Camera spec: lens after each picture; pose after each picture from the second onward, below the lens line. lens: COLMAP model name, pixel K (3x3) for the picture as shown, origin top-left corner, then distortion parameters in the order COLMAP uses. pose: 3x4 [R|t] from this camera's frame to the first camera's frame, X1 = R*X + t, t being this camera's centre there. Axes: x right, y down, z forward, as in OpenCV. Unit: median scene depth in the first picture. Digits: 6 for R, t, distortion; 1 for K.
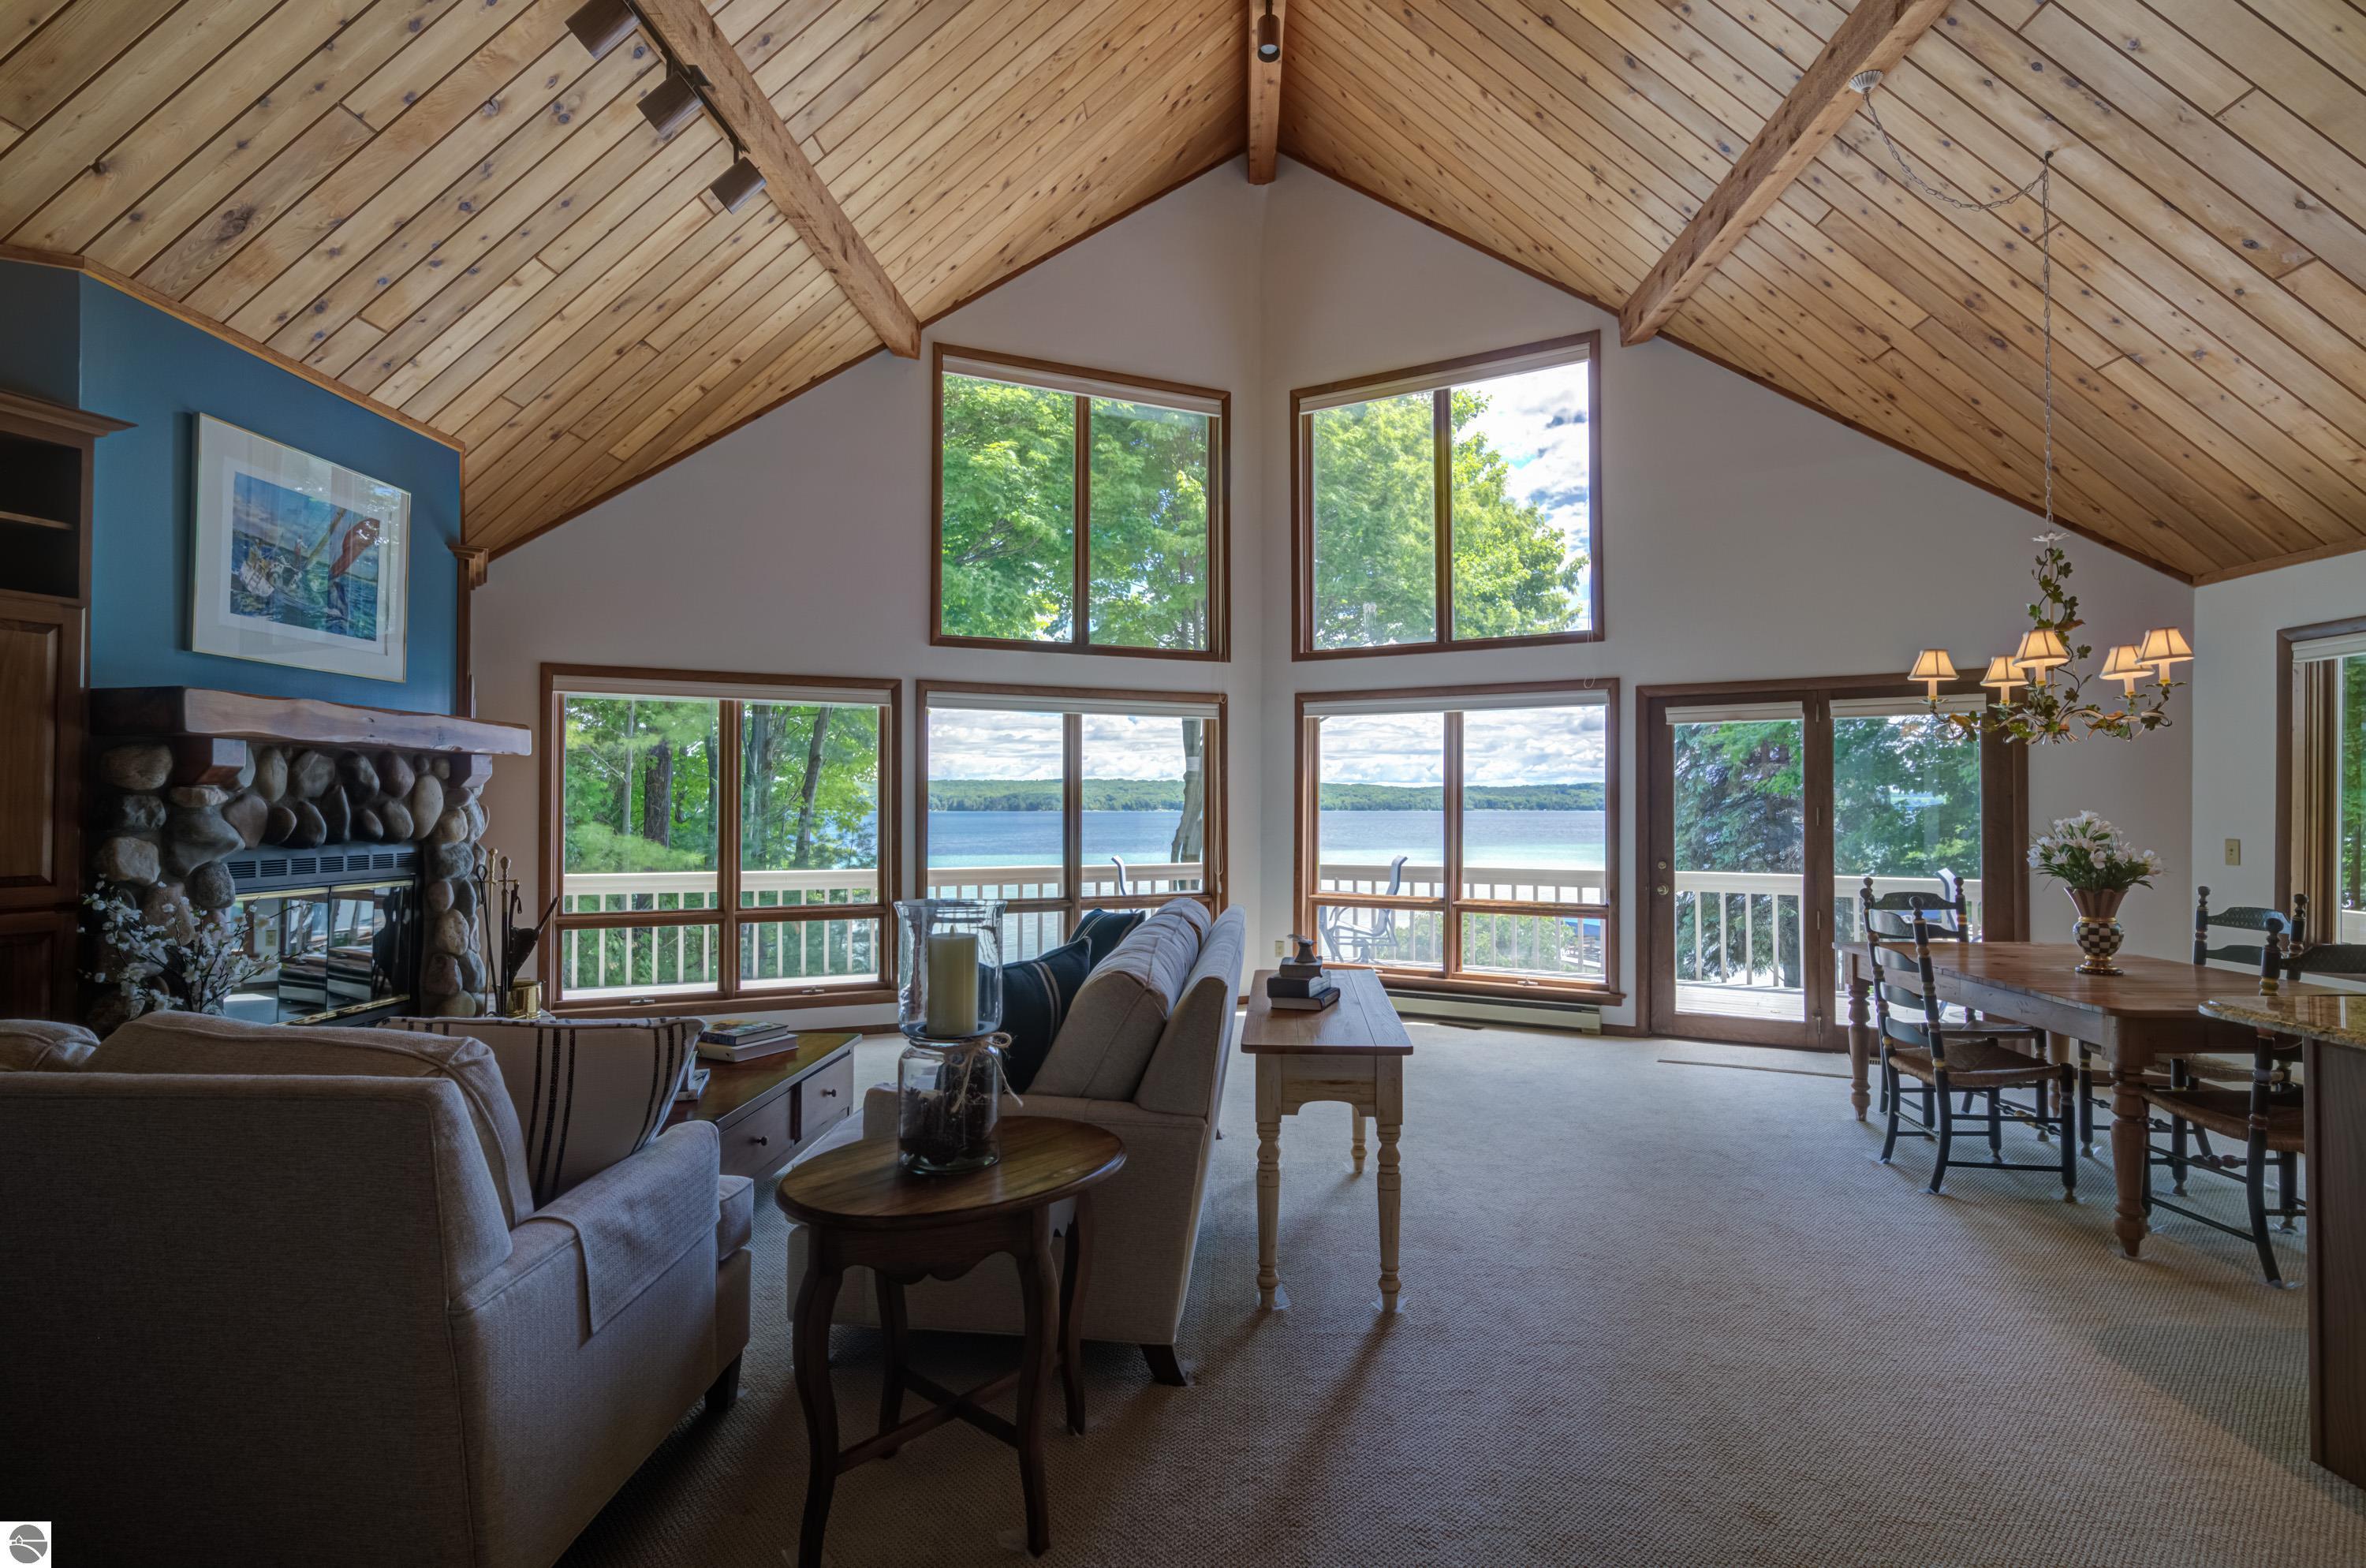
lens RADIAL K [[1169.4, 0, 1187.9], [0, 1169.4, 782.5], [0, 0, 1]] dist [-0.001355, 0.001715]
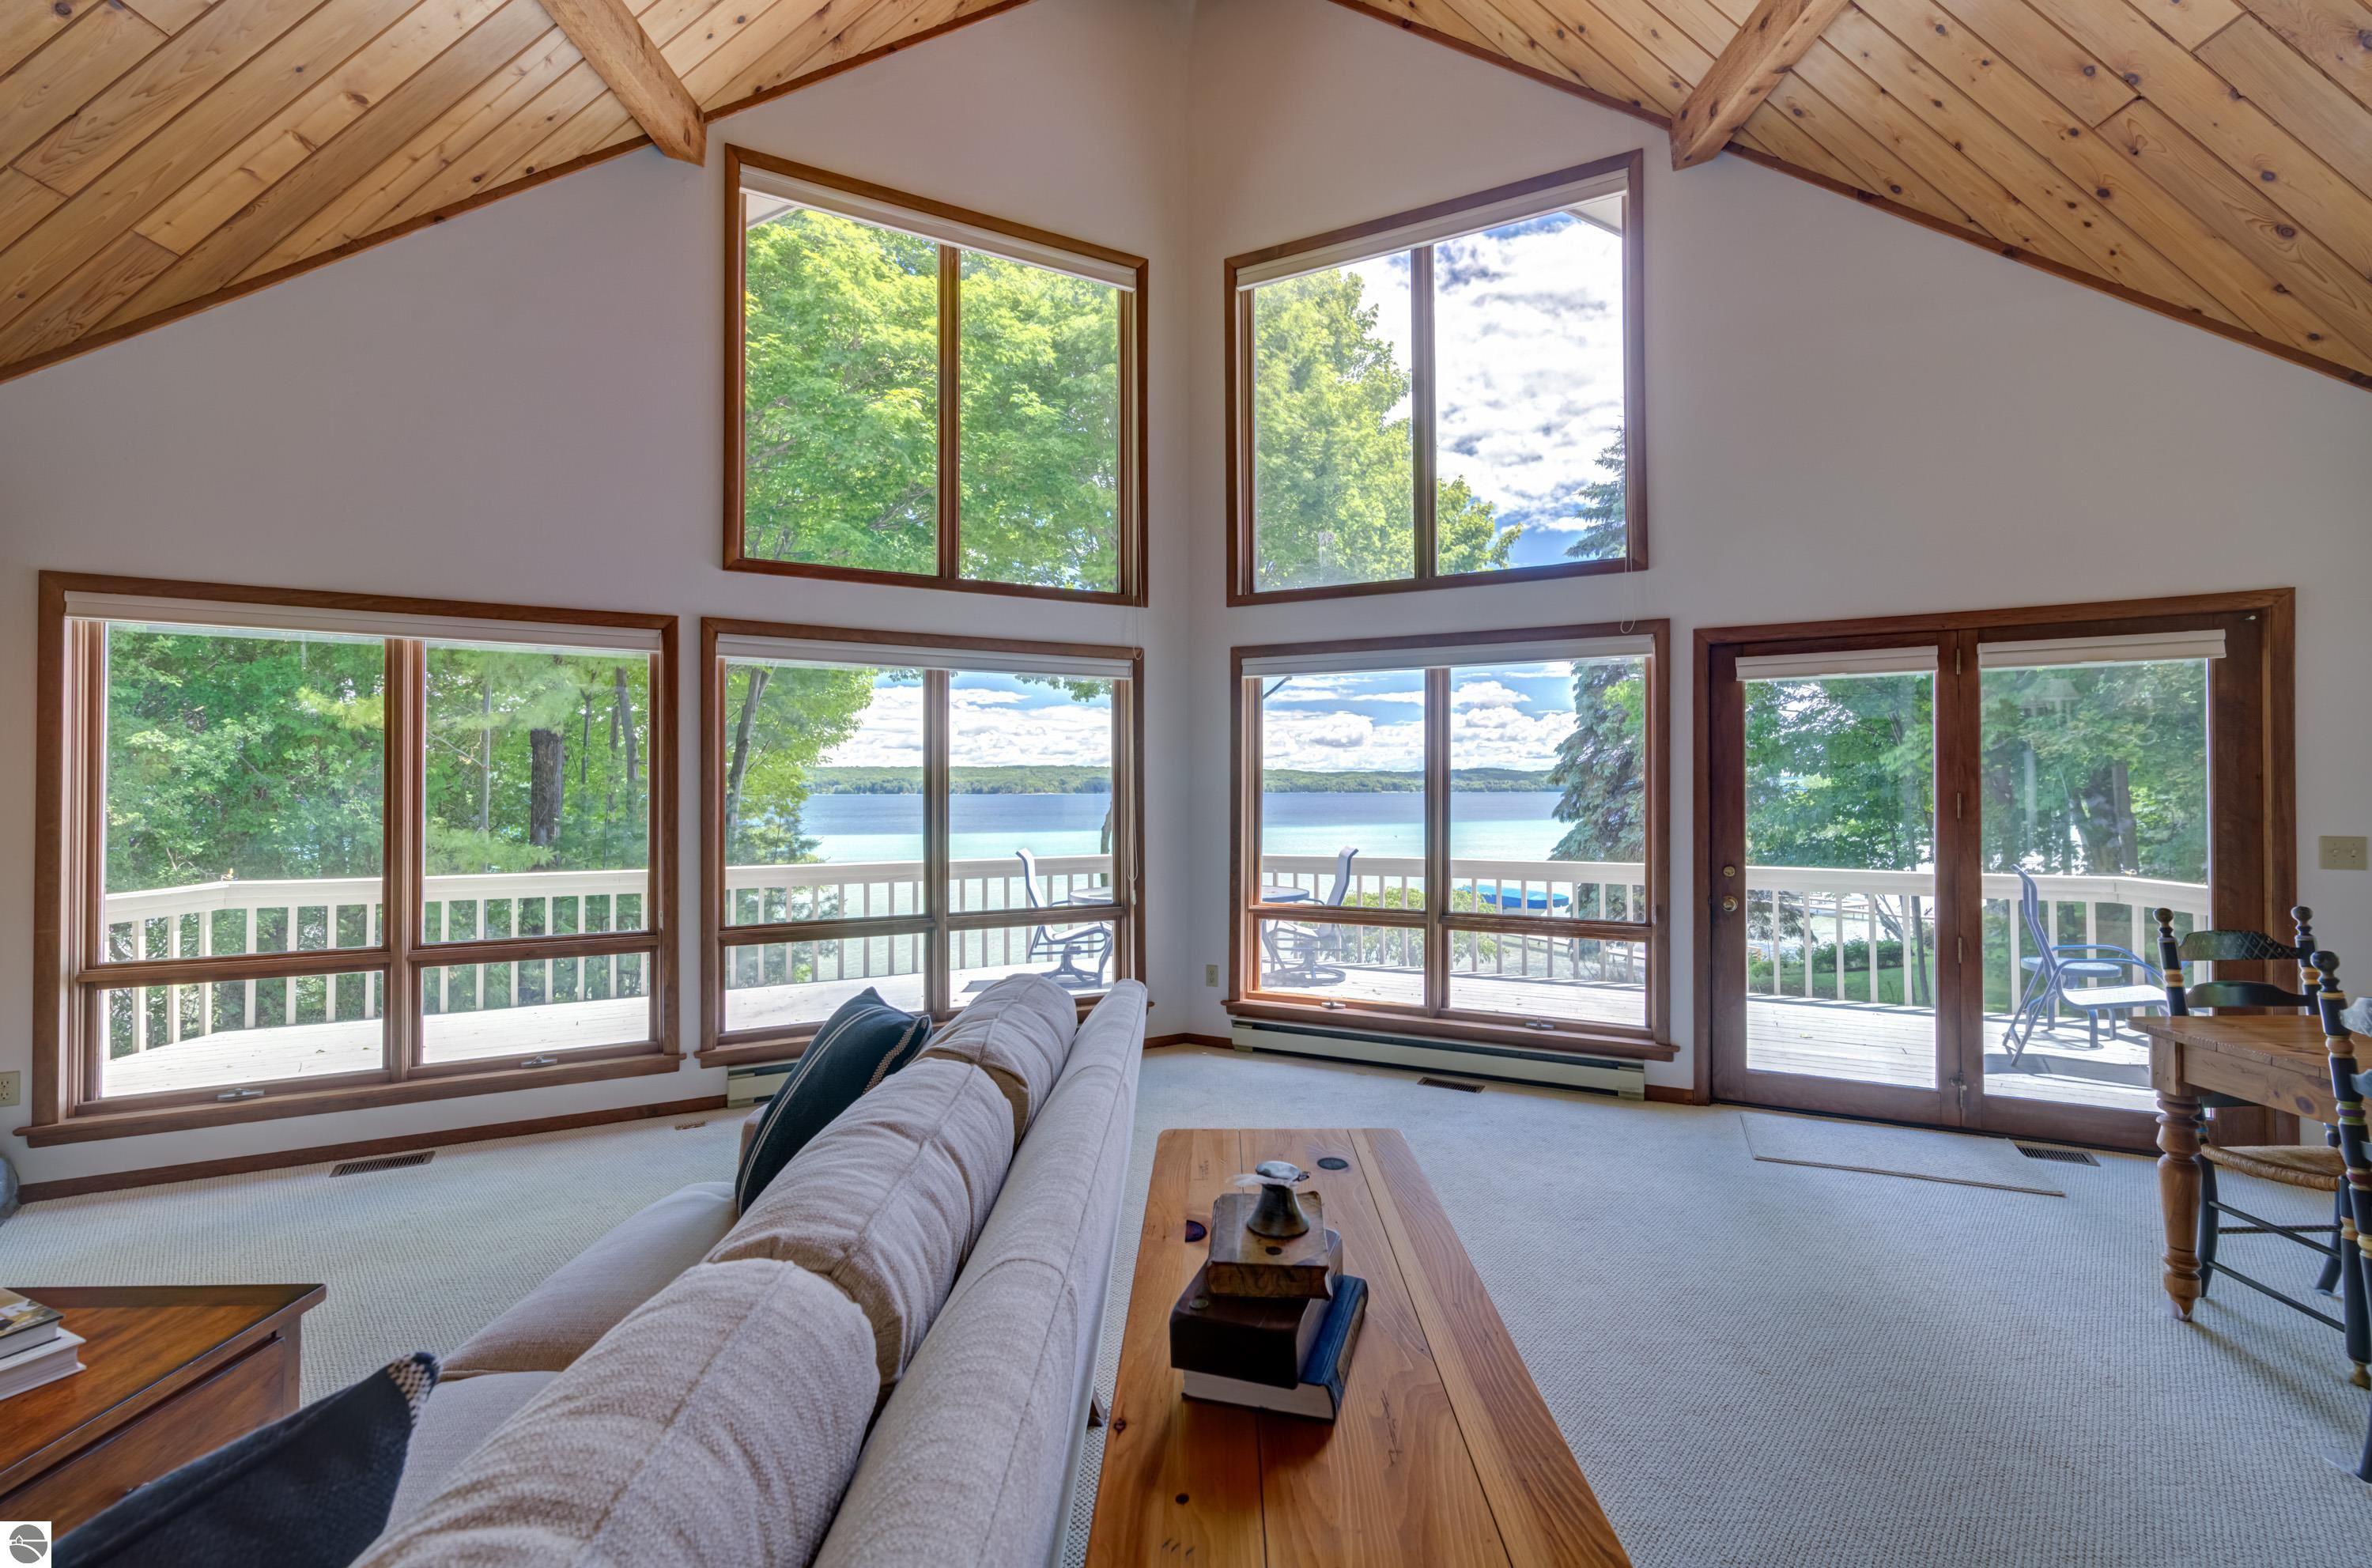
lens RADIAL K [[1027.0, 0, 1192.6], [0, 1027.0, 775.0], [0, 0, 1]] dist [0.003937, -0.001499]
pose [[0.998225, -0.002395, 0.059512, 0.032088], [0.002008, 0.999976, 0.006555, 0.005014], [-0.059526, -0.006424, 0.998206, 0.411773]]
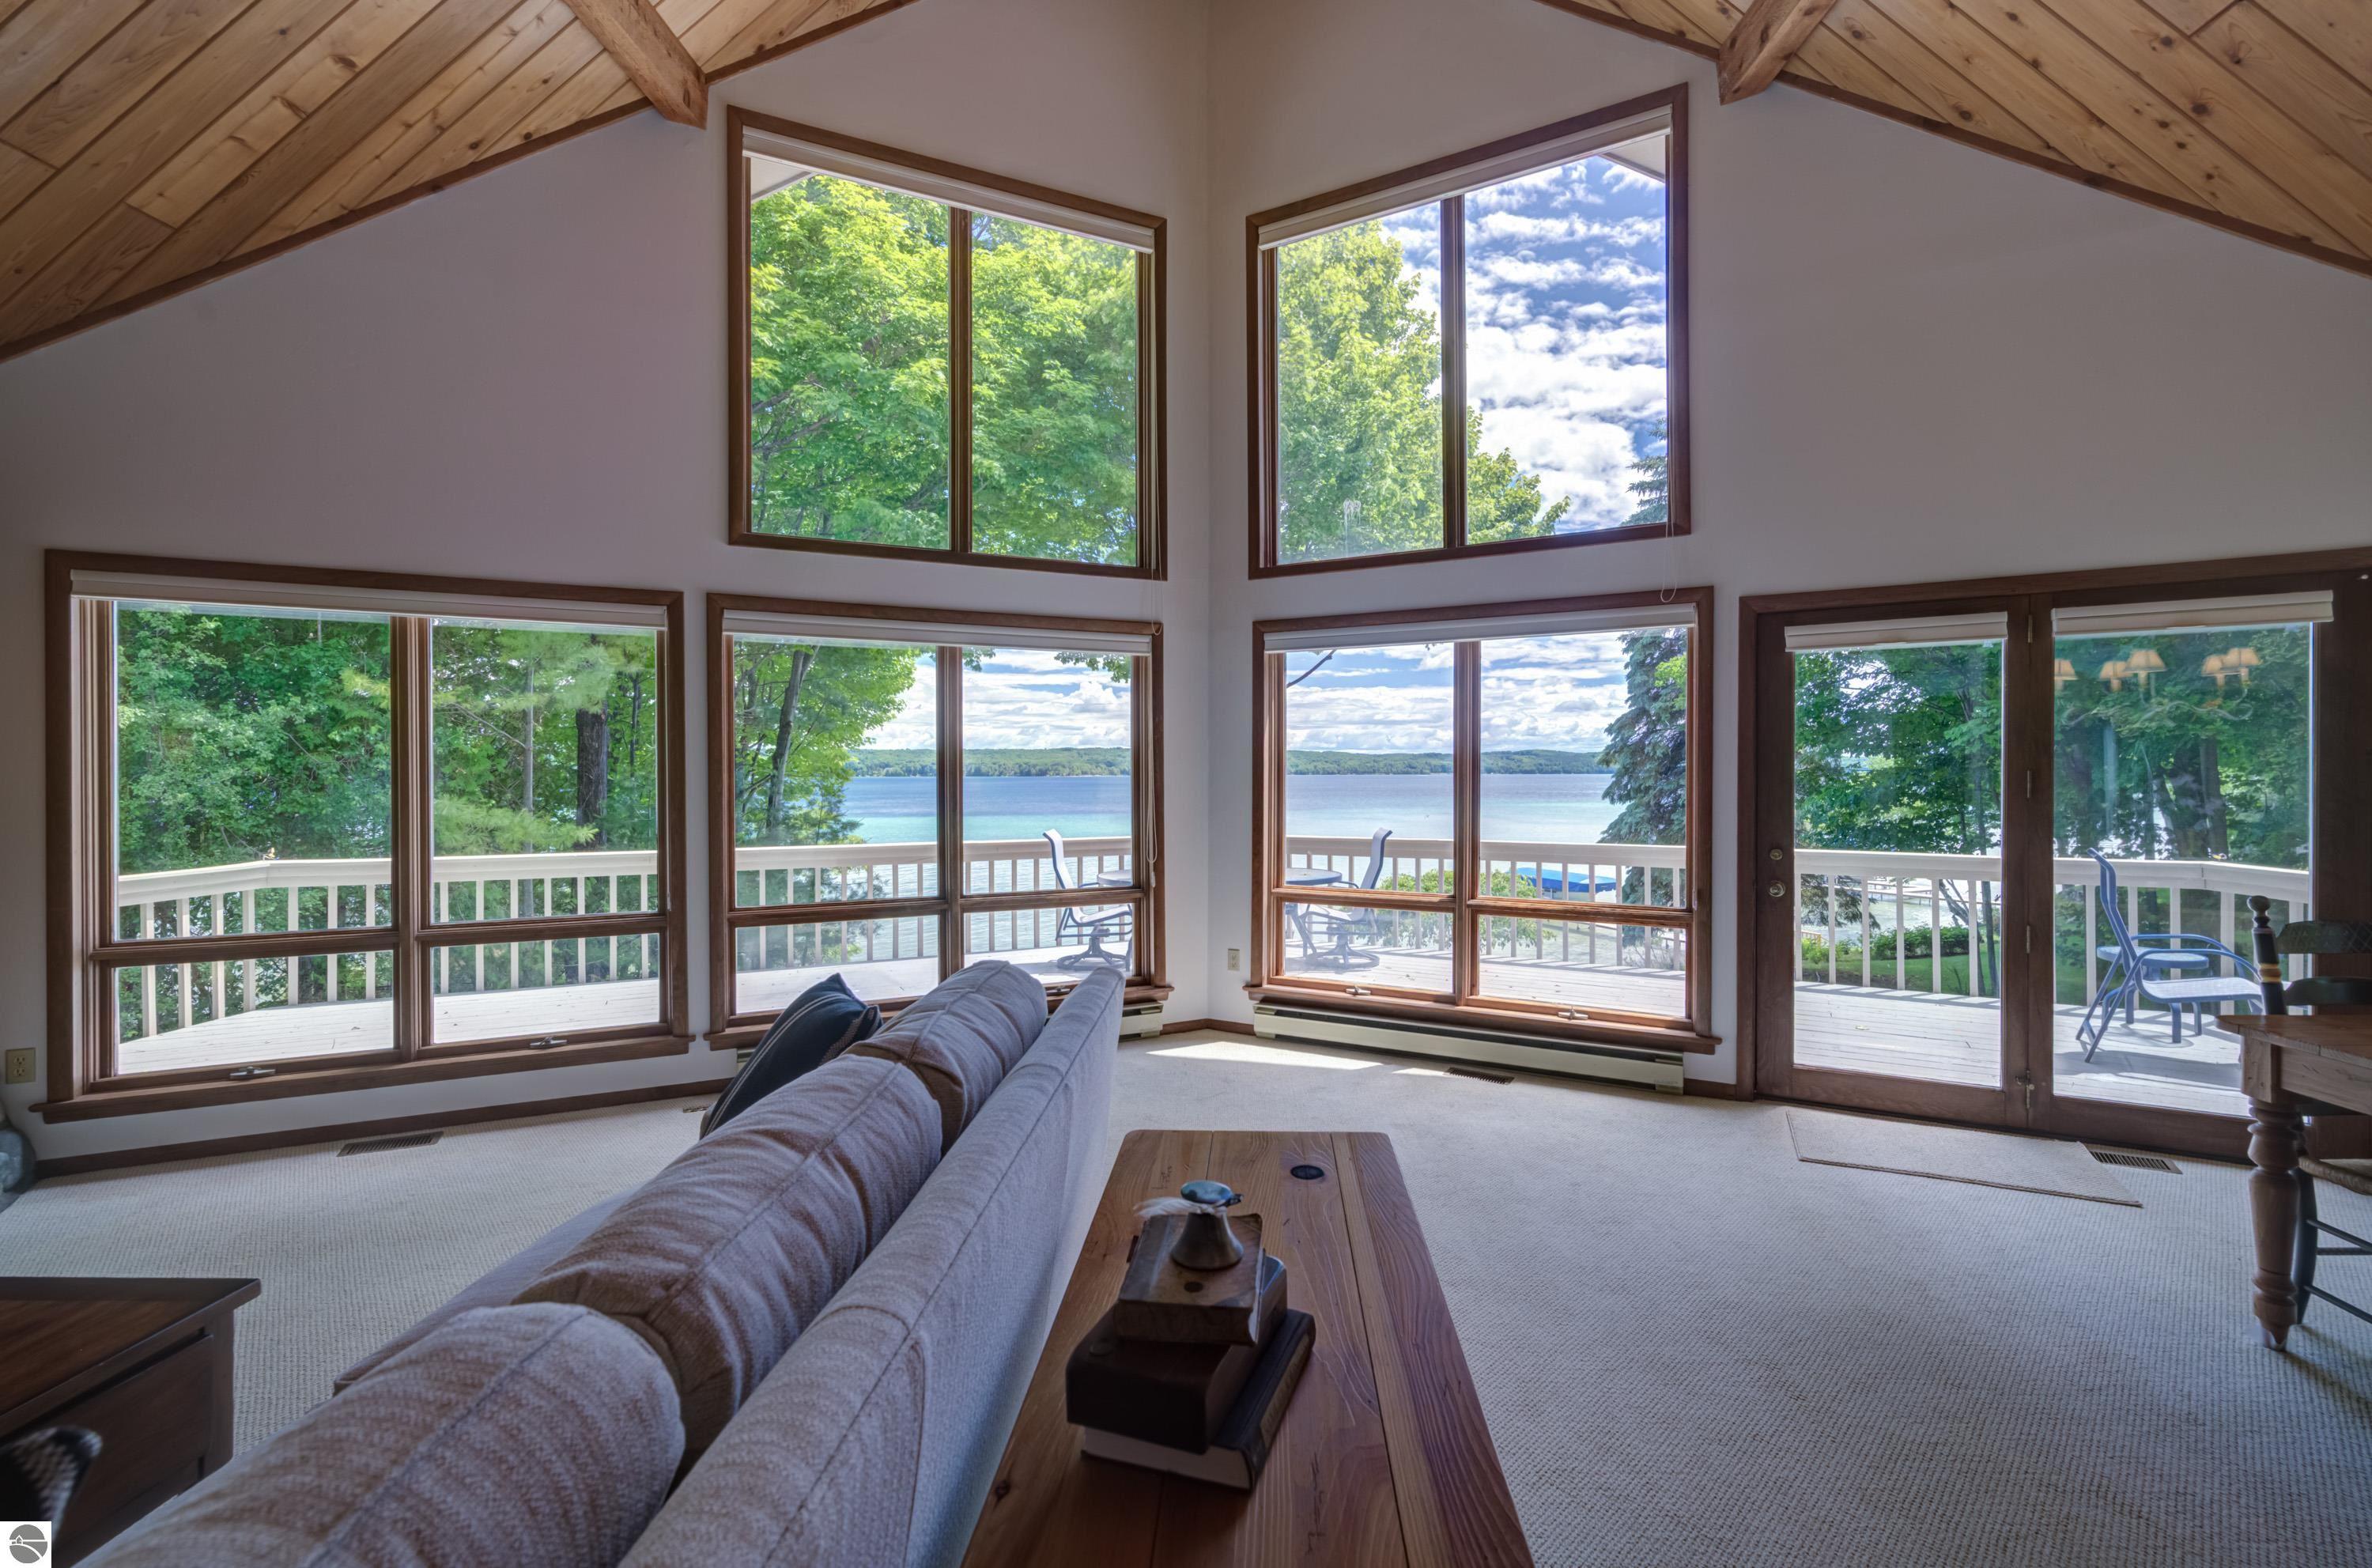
lens RADIAL K [[1027.0, 0, 1194.9], [0, 1027.0, 773.7], [0, 0, 1]] dist [0.003937, -0.001499]
pose [[0.999865, -0.004074, 0.015927, 0.055465], [0.003718, 0.999743, 0.022346, 0.008194], [-0.016013, -0.022284, 0.999623, 0.436419]]
